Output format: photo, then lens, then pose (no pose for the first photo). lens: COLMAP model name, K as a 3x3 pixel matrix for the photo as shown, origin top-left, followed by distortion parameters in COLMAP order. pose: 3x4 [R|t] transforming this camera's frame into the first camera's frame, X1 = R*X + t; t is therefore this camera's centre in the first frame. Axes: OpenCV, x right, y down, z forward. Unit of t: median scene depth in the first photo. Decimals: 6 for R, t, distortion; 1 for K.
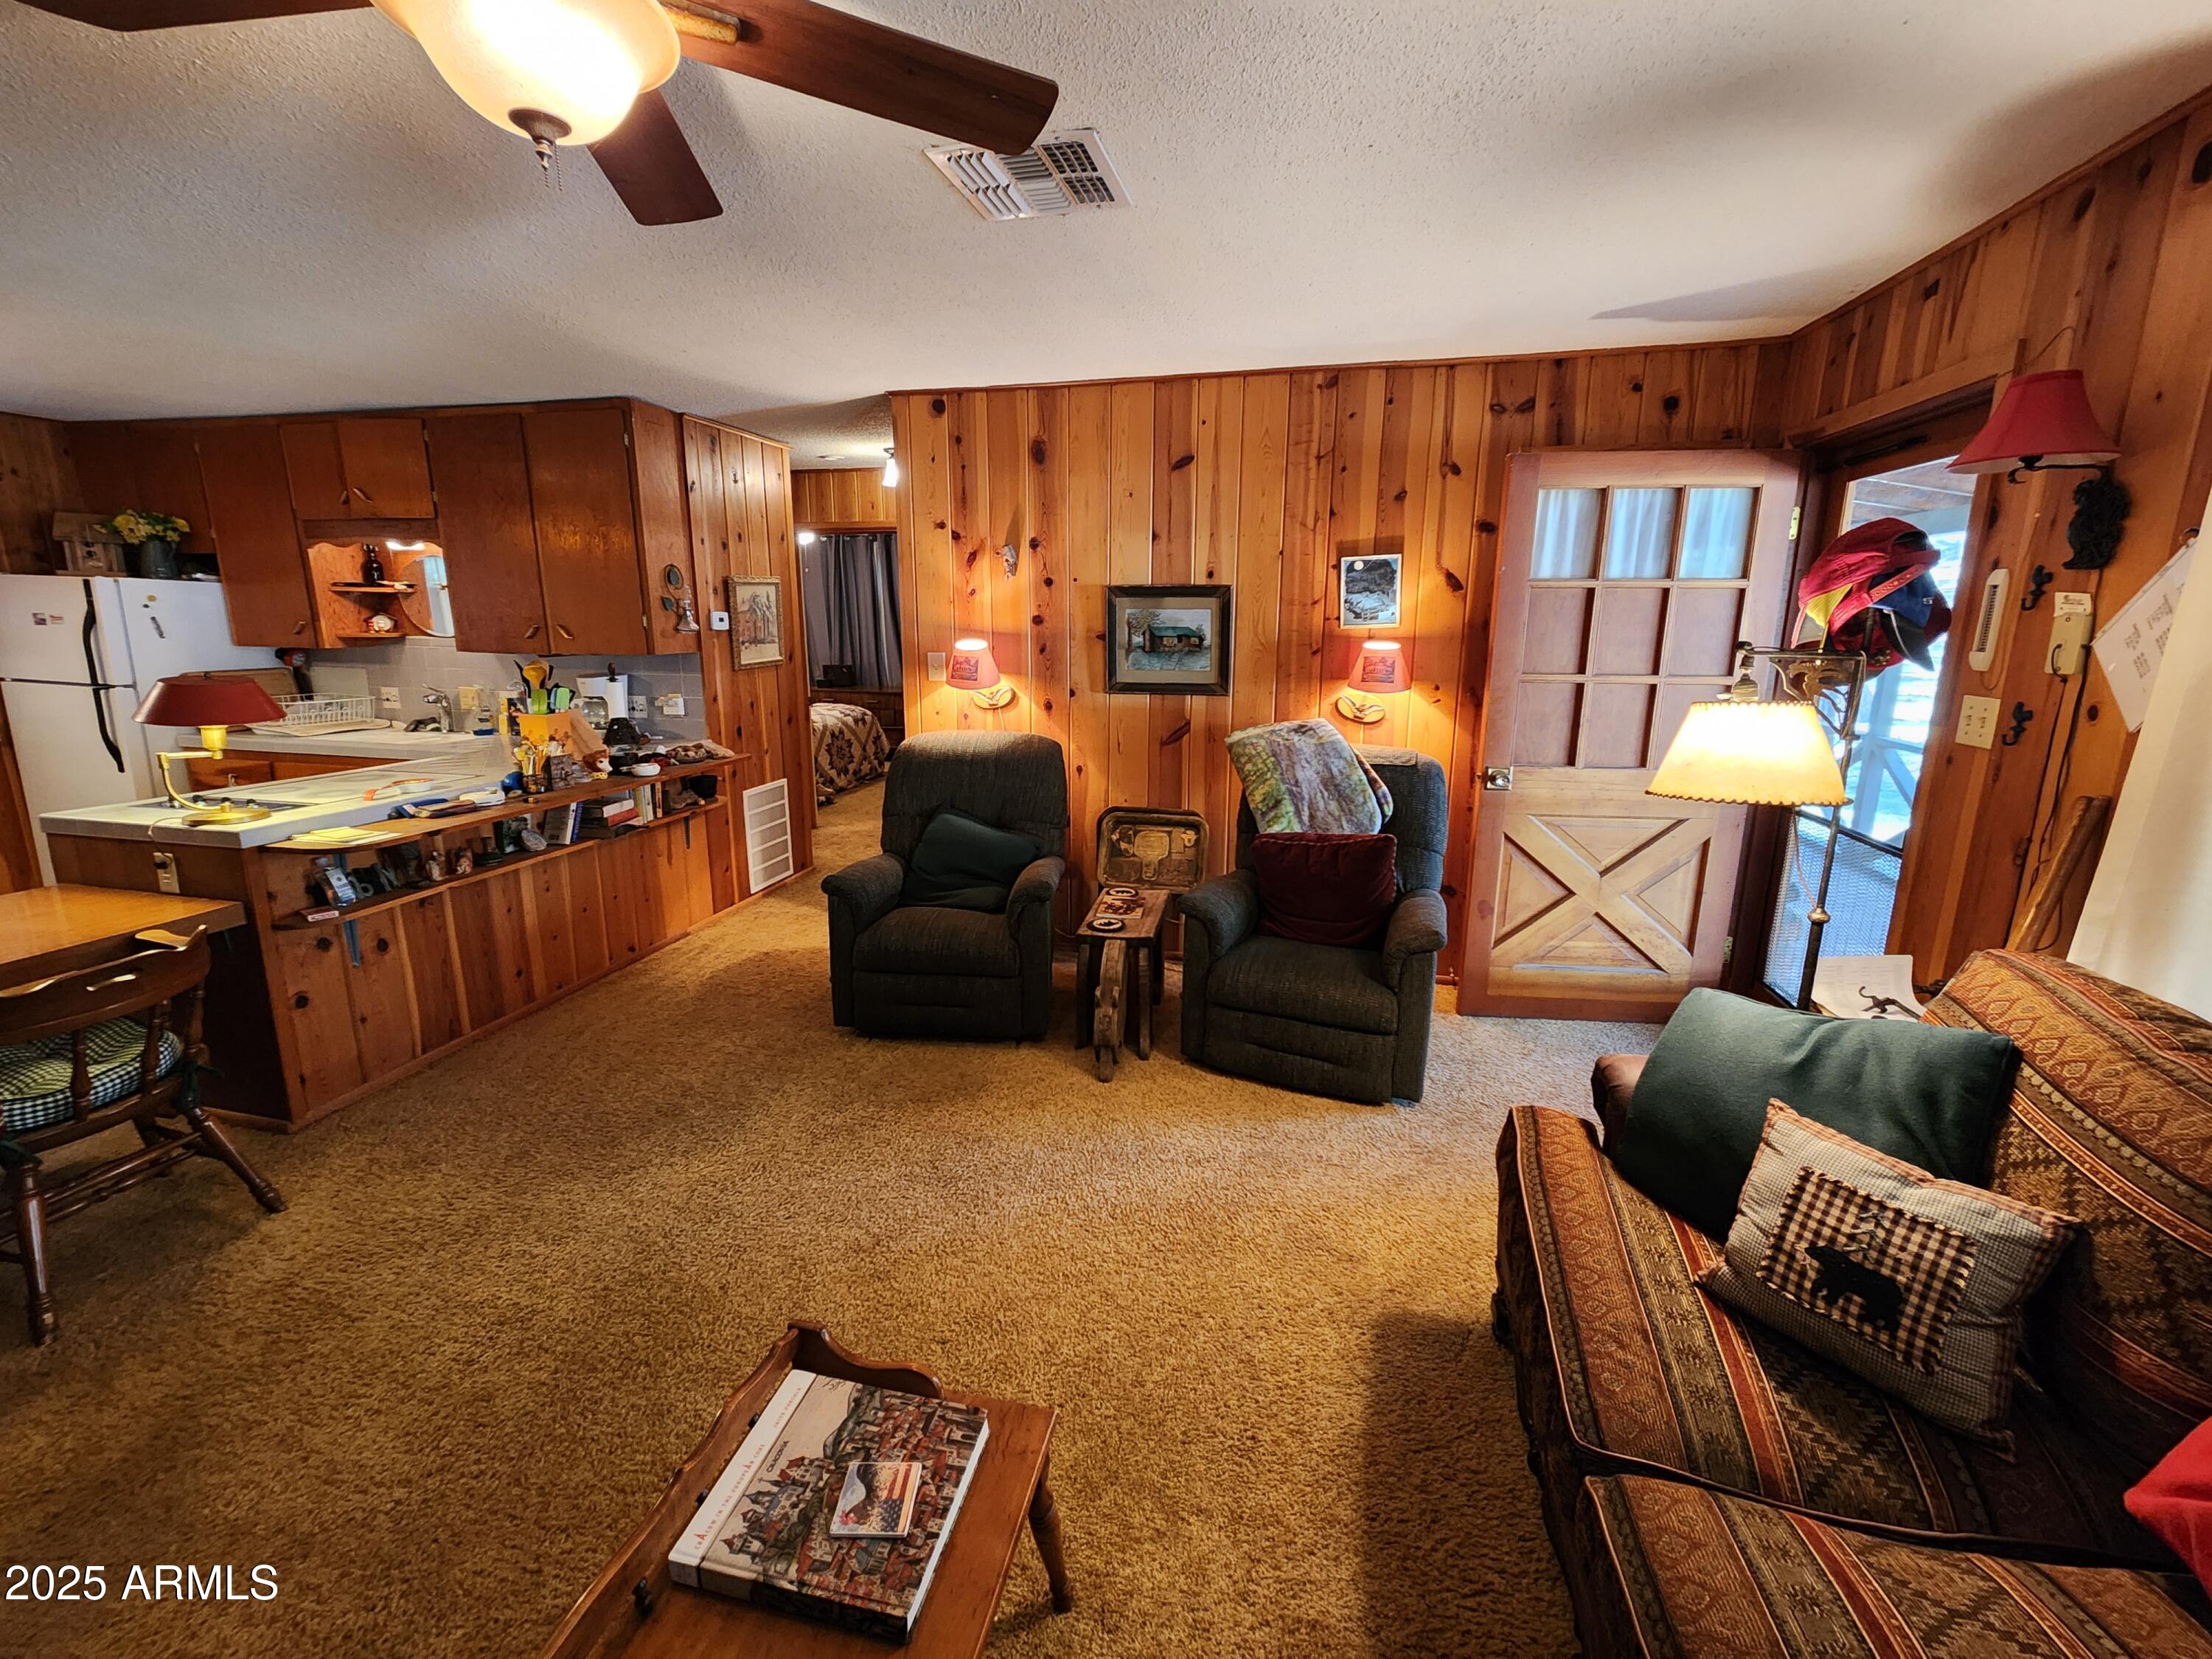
lens RADIAL K [[902.2, 0, 1102.1], [0, 902.2, 830.2], [0, 0, 1]] dist [-0.000612, -0.001841]
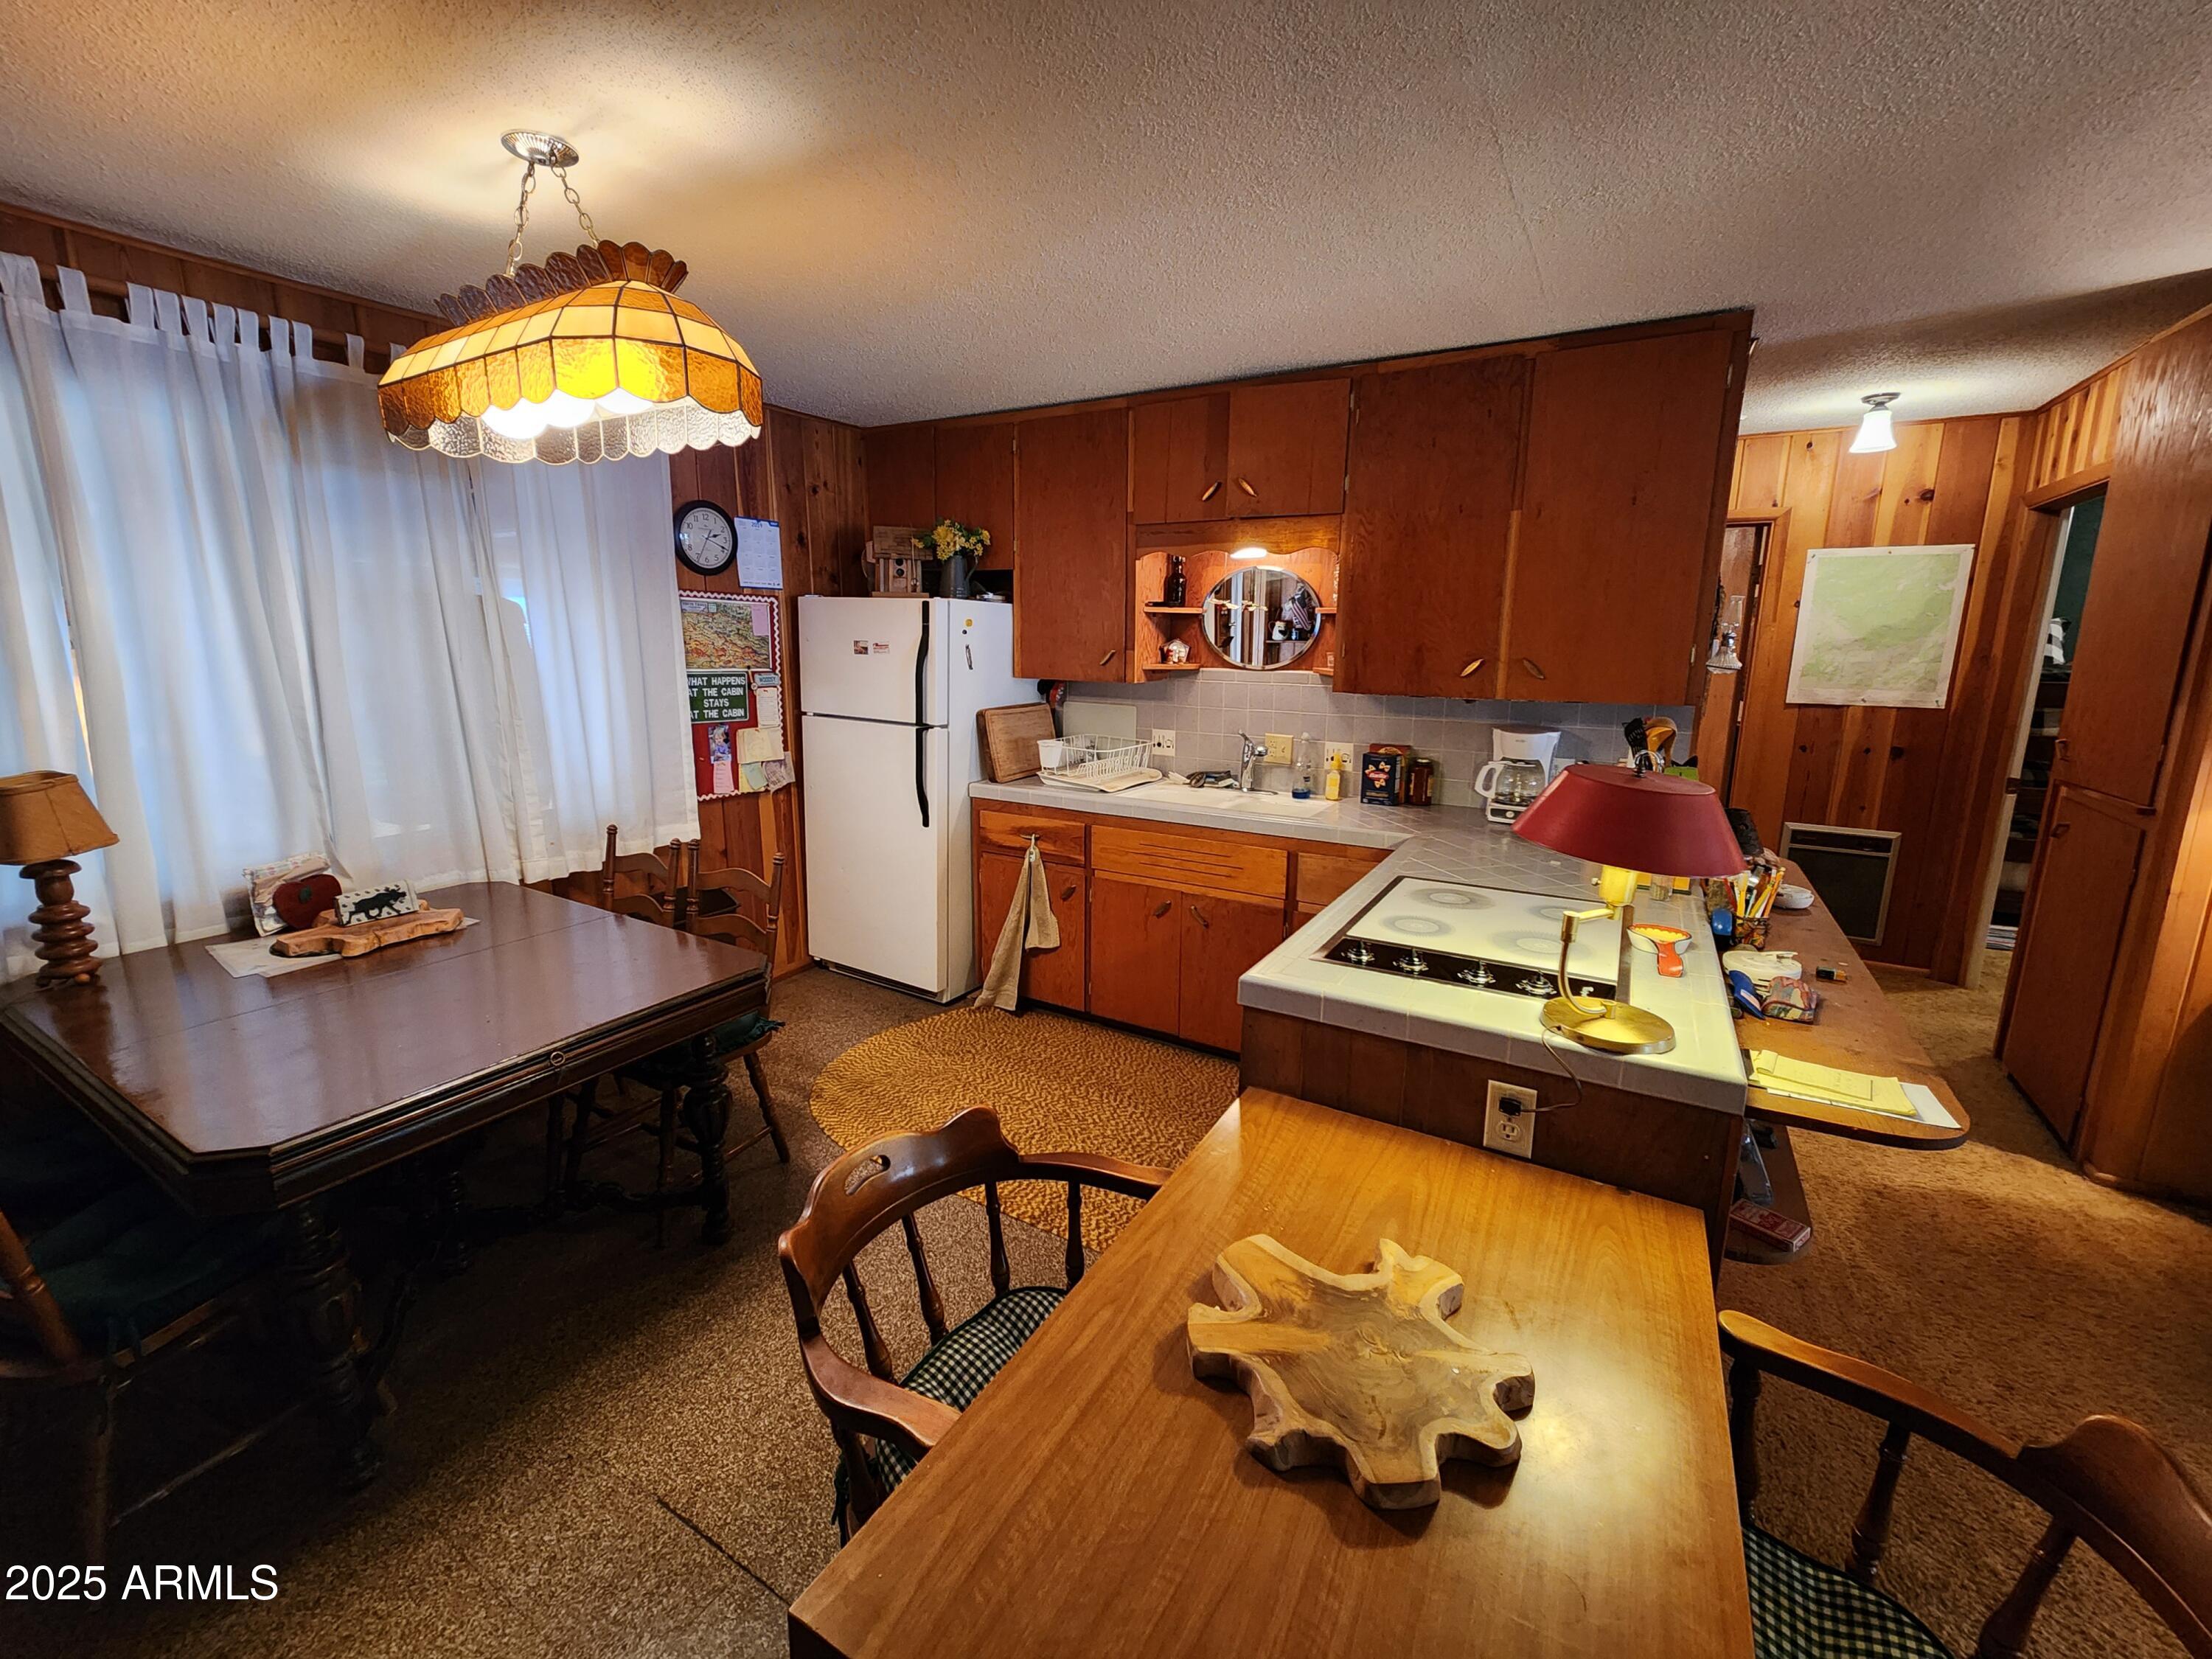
lens RADIAL K [[902.2, 0, 1101.4], [0, 902.2, 824.0], [0, 0, 1]] dist [-0.000612, -0.001841]
pose [[0.951738, 0.059419, -0.301105, -0.650165], [-0.067659, 0.997564, -0.017000, -0.061548], [0.299361, 0.036552, 0.953439, 0.229355]]
